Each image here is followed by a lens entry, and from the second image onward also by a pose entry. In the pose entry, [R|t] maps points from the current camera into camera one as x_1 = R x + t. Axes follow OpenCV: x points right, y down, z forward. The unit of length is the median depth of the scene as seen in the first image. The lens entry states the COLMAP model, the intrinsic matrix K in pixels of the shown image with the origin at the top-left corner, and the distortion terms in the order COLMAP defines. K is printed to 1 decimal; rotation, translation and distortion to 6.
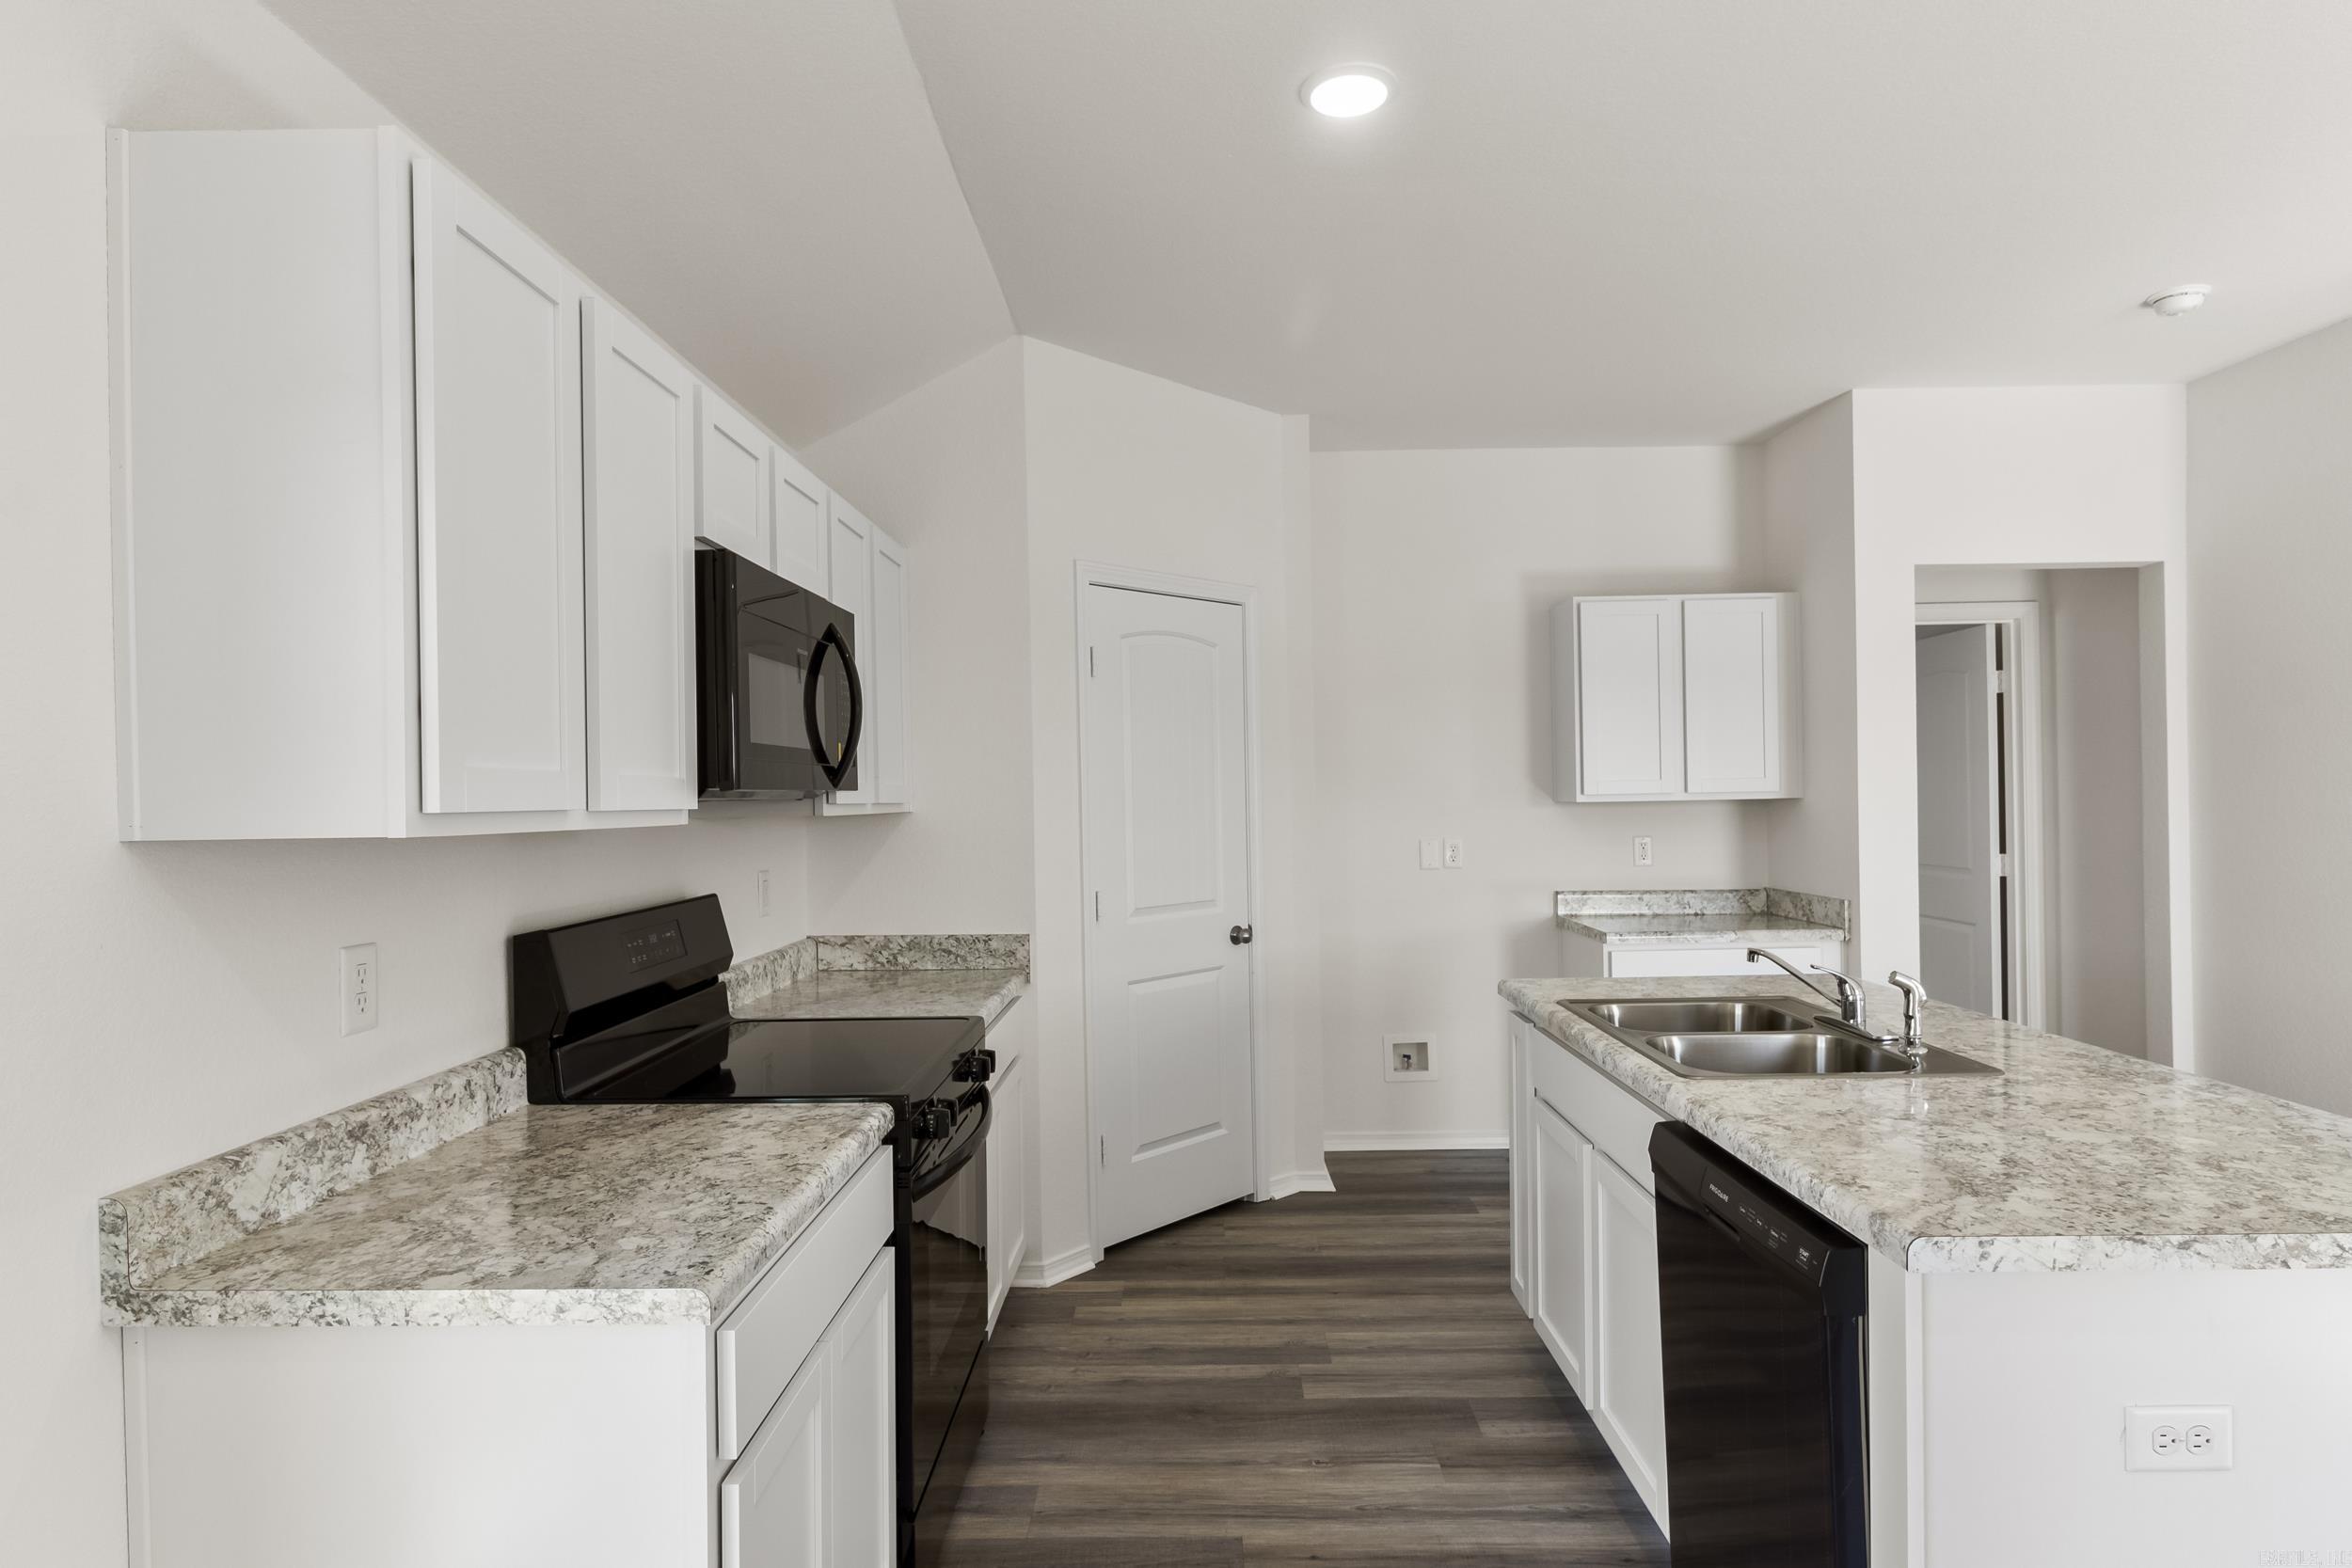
lens RADIAL K [[1289.5, 0, 1193.2], [0, 1289.5, 798.9], [0, 0, 1]] dist [0.001754, 0.000877]
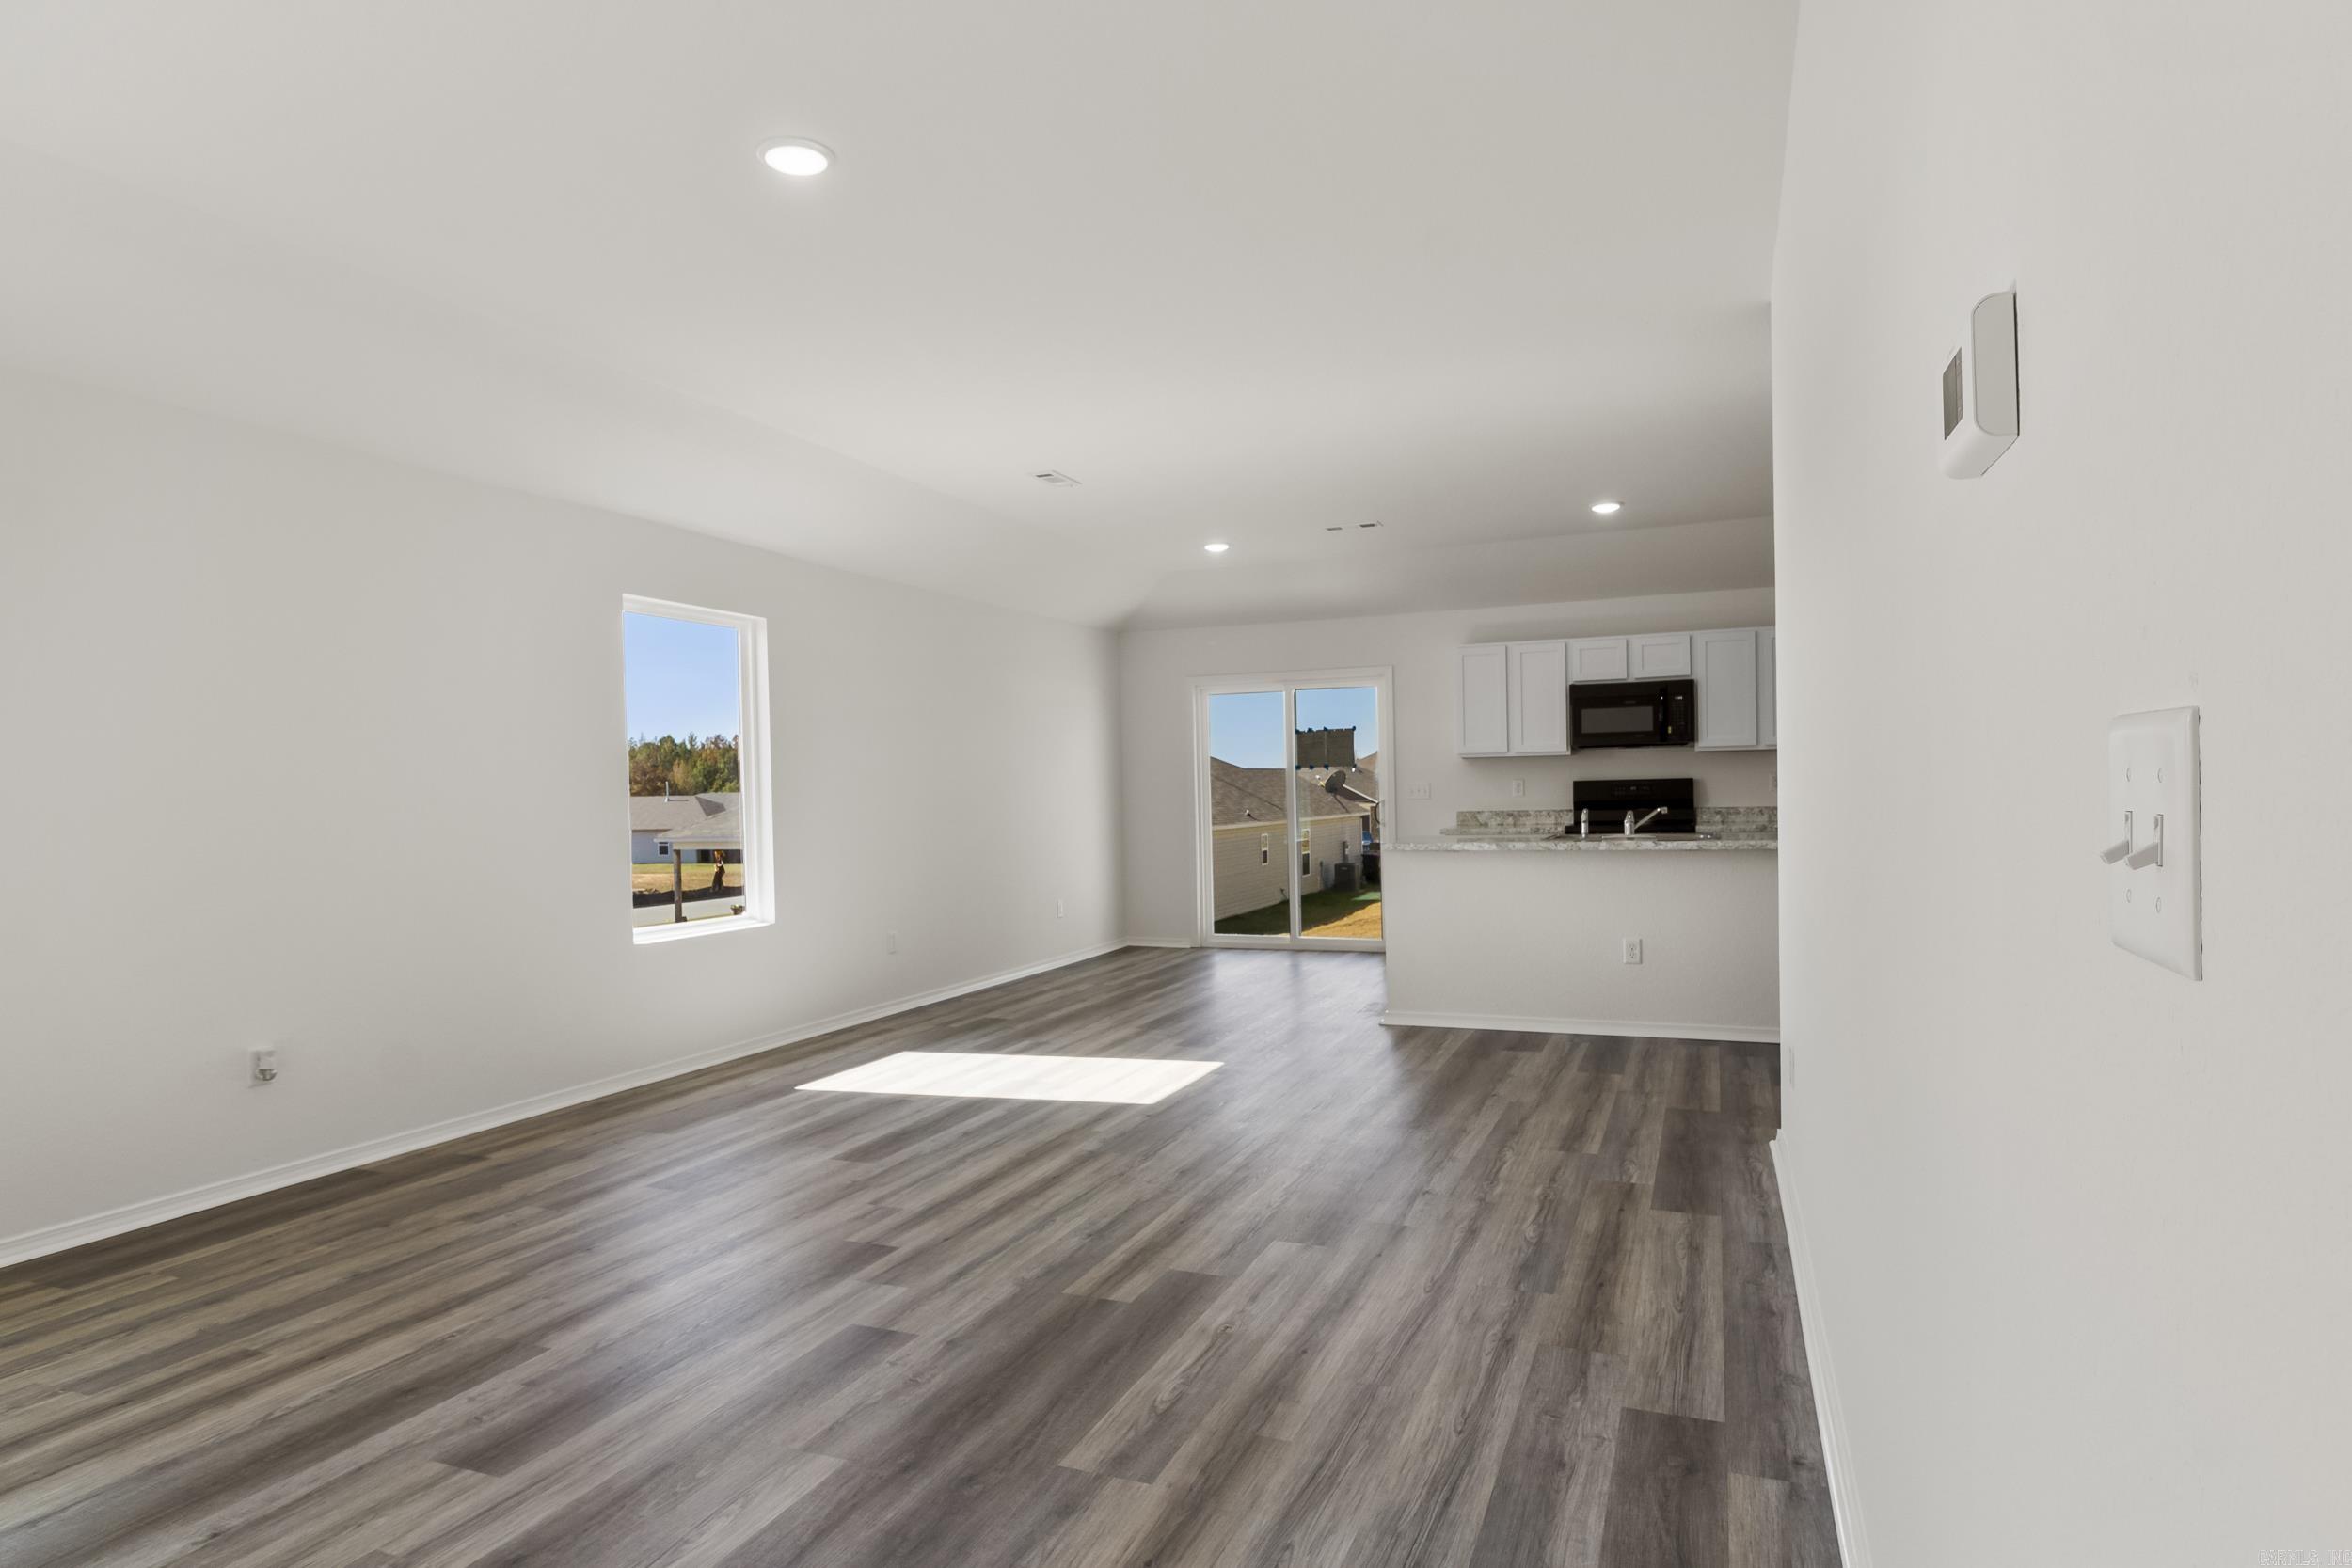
lens RADIAL K [[1289.5, 0, 1193.2], [0, 1289.5, 798.9], [0, 0, 1]] dist [0.001754, 0.000877]
pose [[-0.367696, 0.029025, -0.929493, 3.725525], [0.023439, 0.999485, 0.021939, 0.040837], [0.929651, -0.013719, -0.368187, 1.382250]]
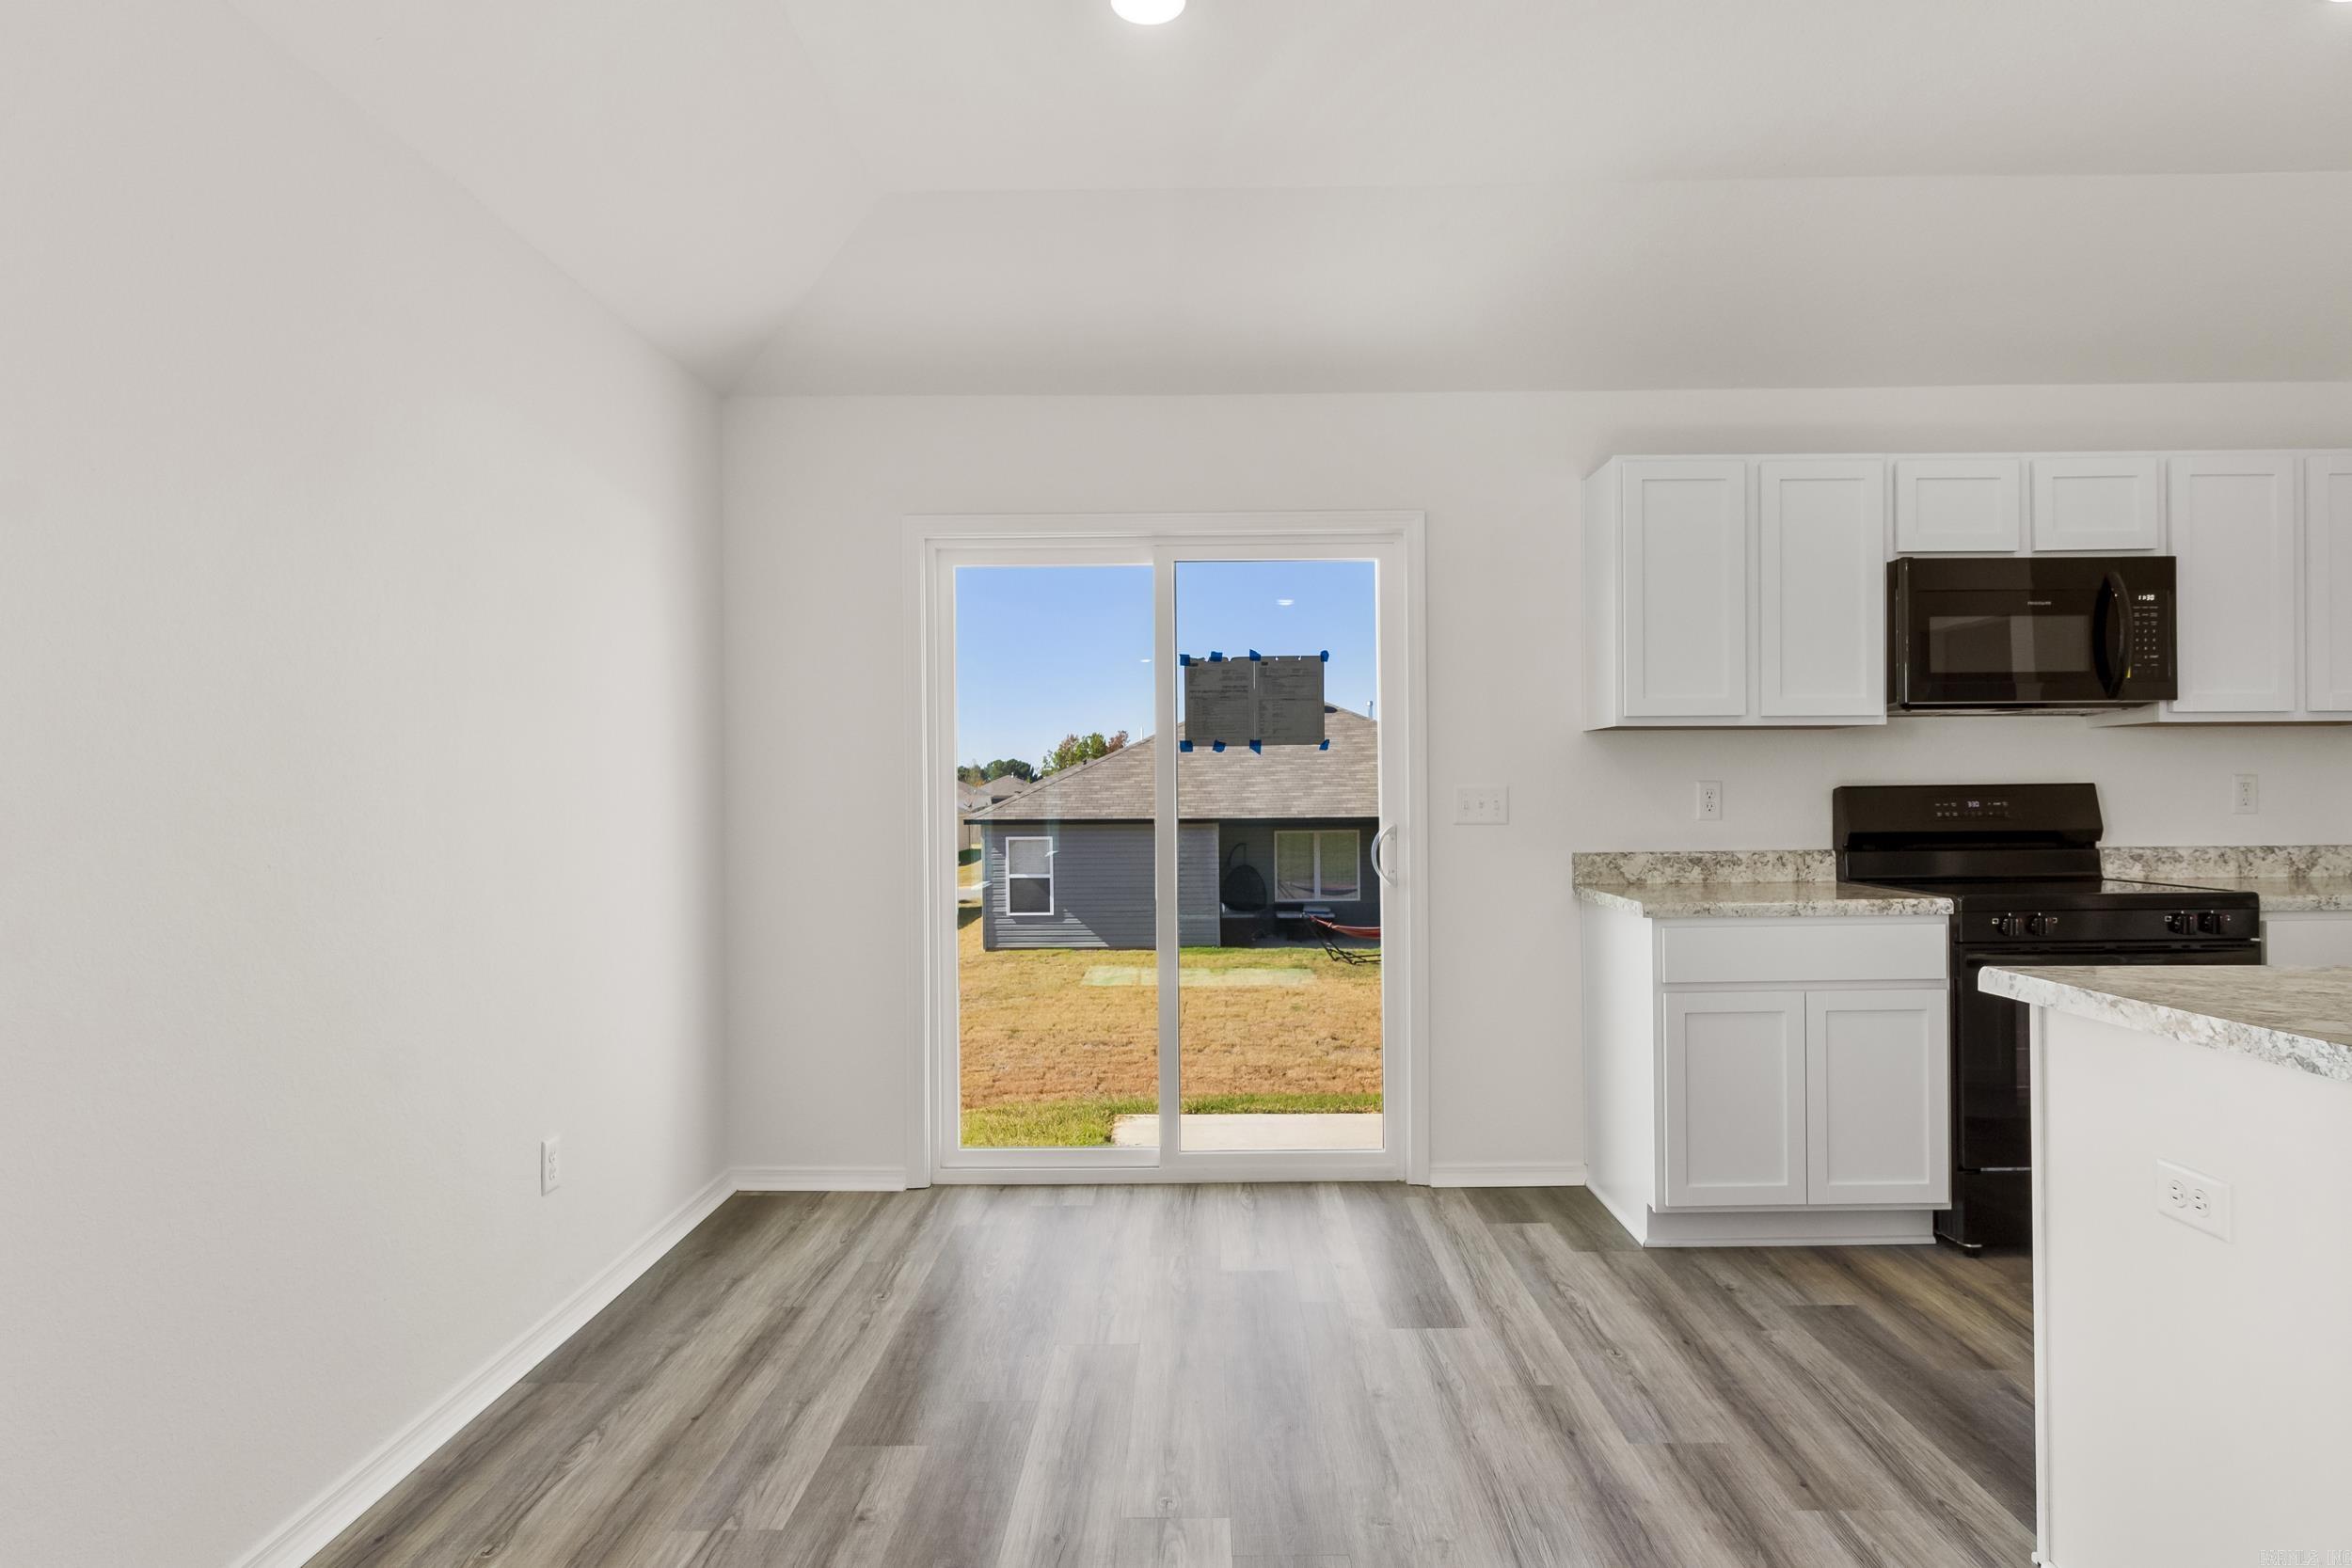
lens RADIAL K [[1289.5, 0, 1193.2], [0, 1289.5, 798.9], [0, 0, 1]] dist [0.001754, 0.000877]
pose [[0.000515, 0.016738, -0.999860, 1.308614], [0.005105, 0.999847, 0.016740, 0.084392], [0.999987, -0.005113, 0.000430, 0.087683]]
